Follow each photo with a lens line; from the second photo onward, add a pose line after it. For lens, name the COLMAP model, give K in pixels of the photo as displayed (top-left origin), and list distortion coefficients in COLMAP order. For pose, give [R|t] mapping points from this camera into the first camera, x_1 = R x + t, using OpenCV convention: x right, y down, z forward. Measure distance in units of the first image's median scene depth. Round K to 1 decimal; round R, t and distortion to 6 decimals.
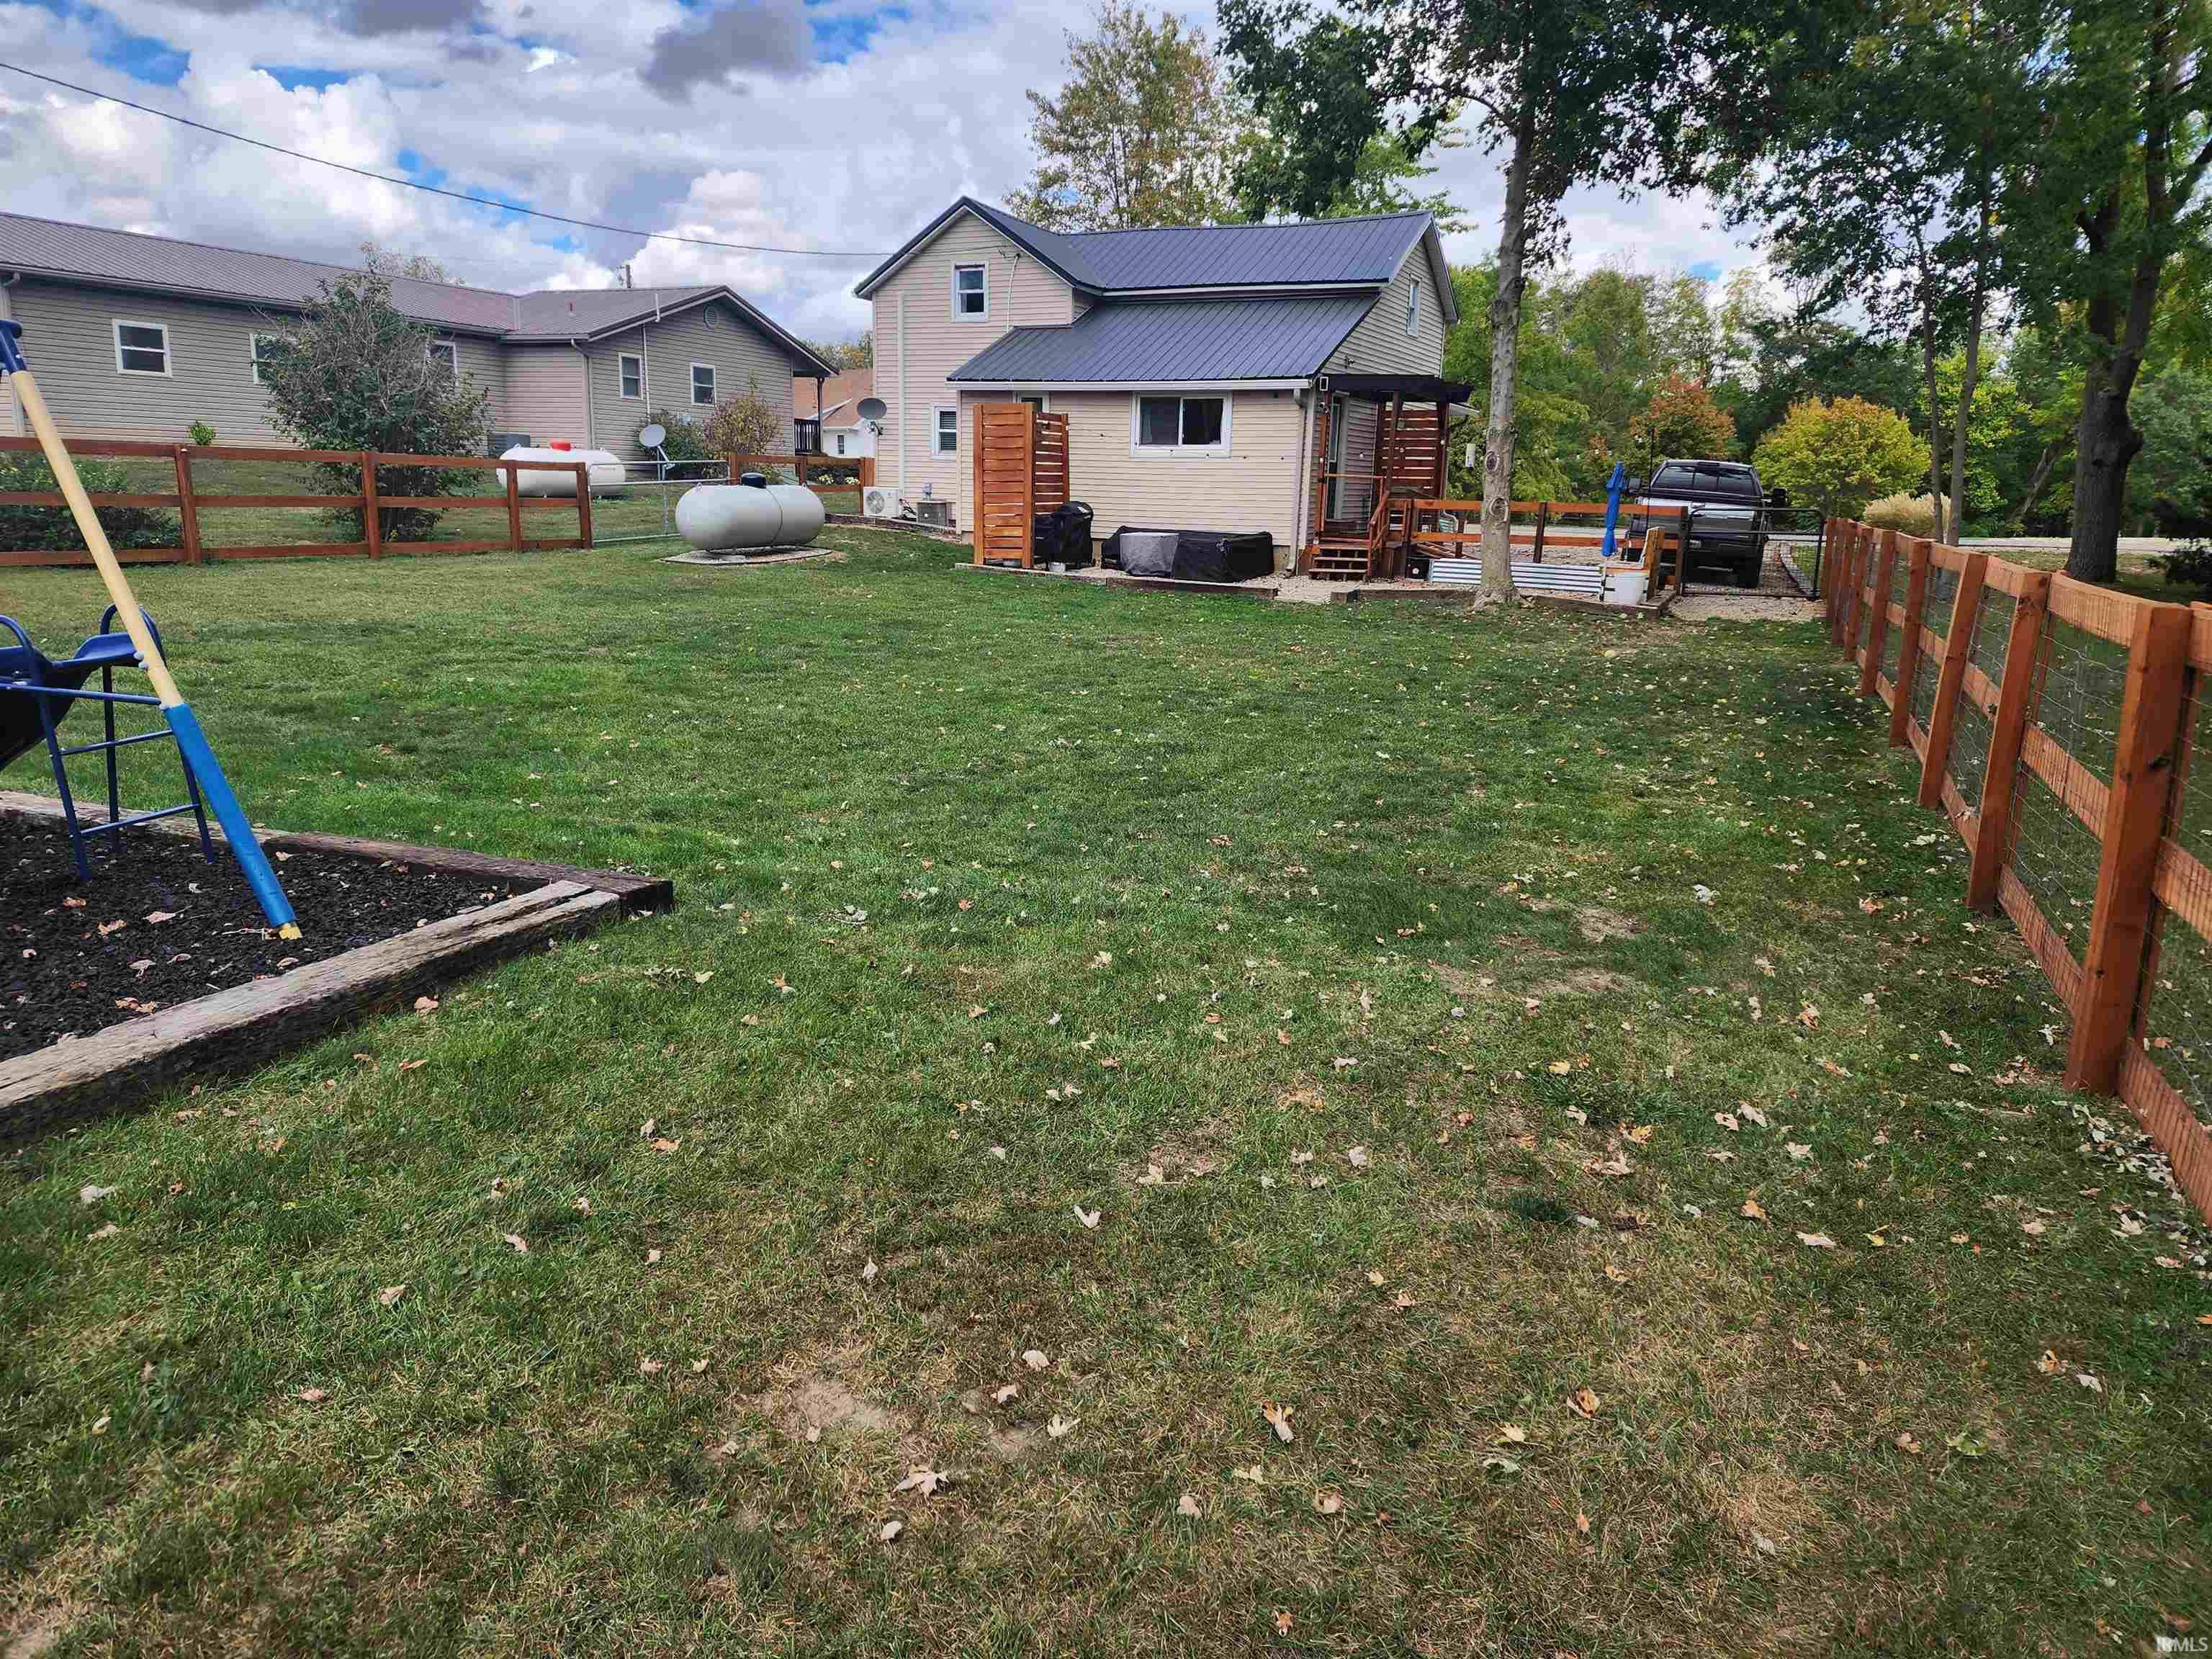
lens RADIAL K [[1477.9, 0, 1085.7], [0, 1477.9, 827.4], [0, 0, 1]] dist [0.069570, -0.064184]
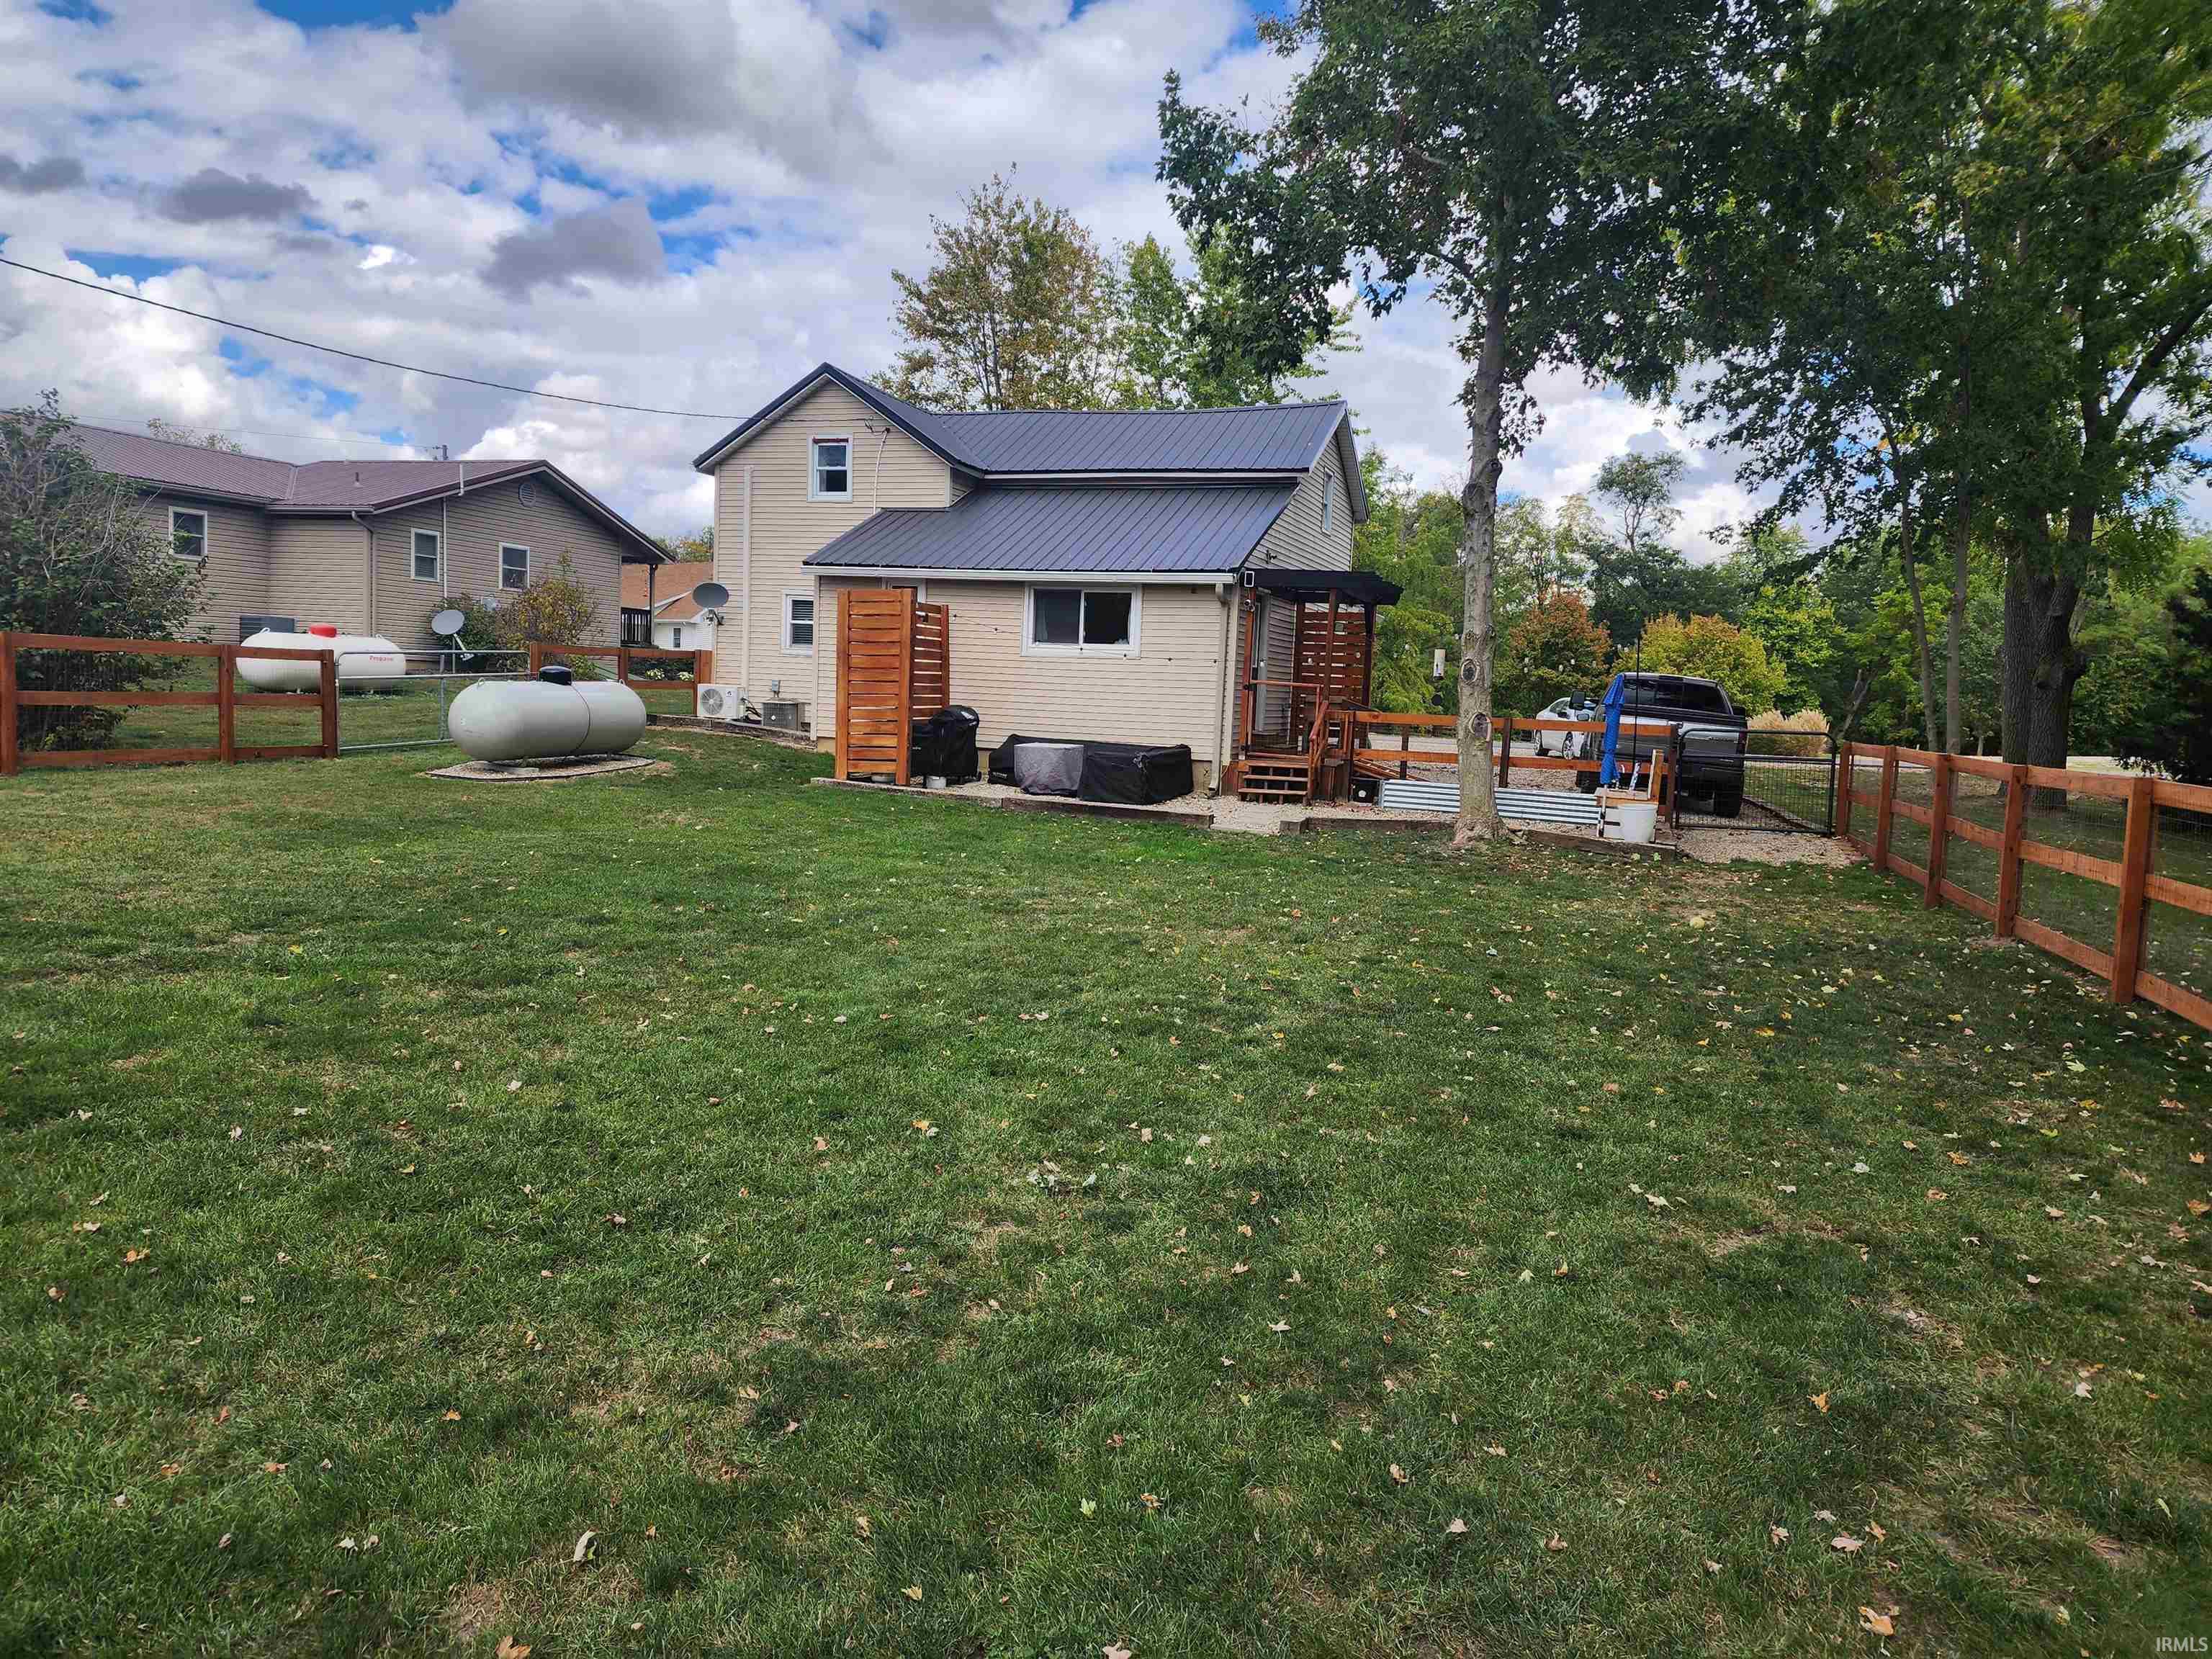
lens RADIAL K [[1477.9, 0, 1110.6], [0, 1477.9, 815.5], [0, 0, 1]] dist [0.069570, -0.064184]
pose [[0.992286, 0.005994, 0.123827, -0.020922], [0.011168, 0.990447, -0.137439, -0.036436], [-0.123468, 0.137762, 0.982740, 0.149943]]
